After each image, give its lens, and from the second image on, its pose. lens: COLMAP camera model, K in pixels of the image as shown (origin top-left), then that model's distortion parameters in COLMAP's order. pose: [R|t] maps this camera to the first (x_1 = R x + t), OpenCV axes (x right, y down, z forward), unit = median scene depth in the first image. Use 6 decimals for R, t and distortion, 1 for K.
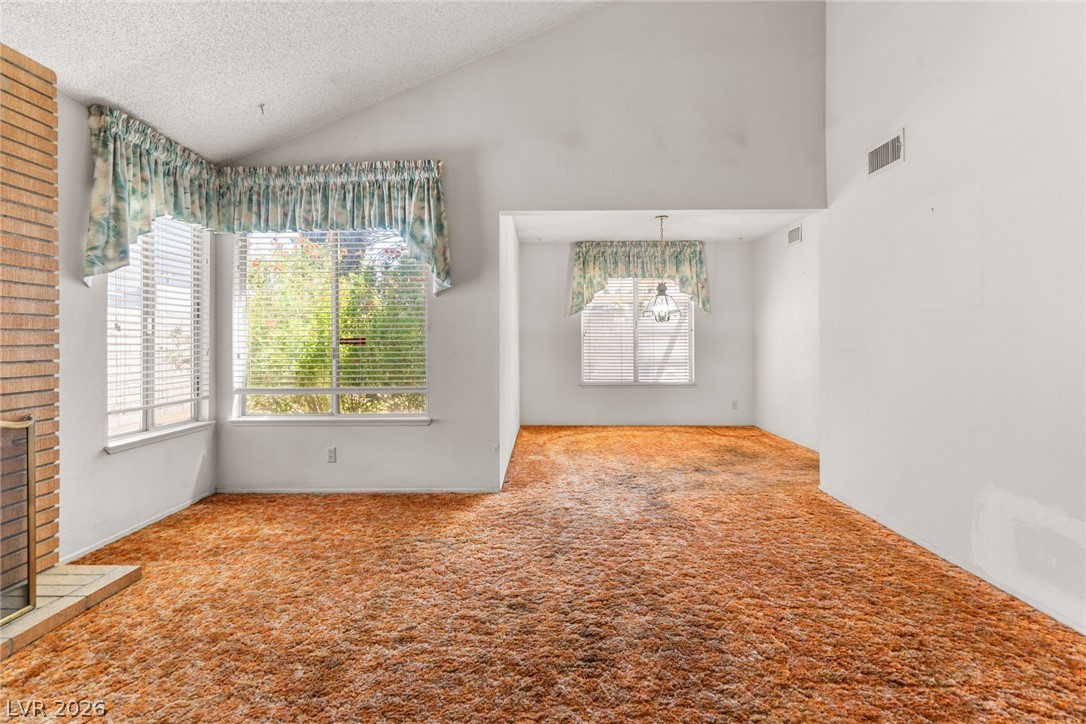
lens RADIAL K [[500.9, 0, 537.5], [0, 500.9, 341.9], [0, 0, 1]] dist [0.009860, -0.000686]
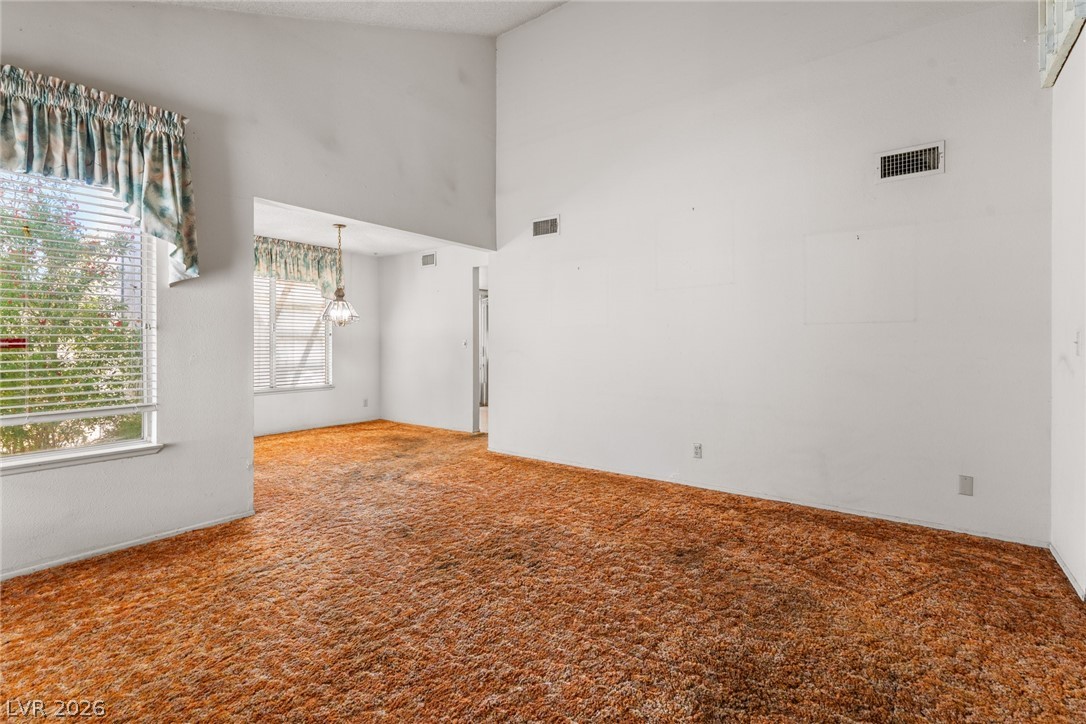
lens RADIAL K [[500.9, 0, 541.6], [0, 500.9, 352.7], [0, 0, 1]] dist [0.009860, -0.000686]
pose [[0.587594, -0.011536, 0.809074, -0.514846], [0.001611, 0.999913, 0.013087, 0.002934], [-0.809154, -0.006386, 0.587561, 0.069721]]
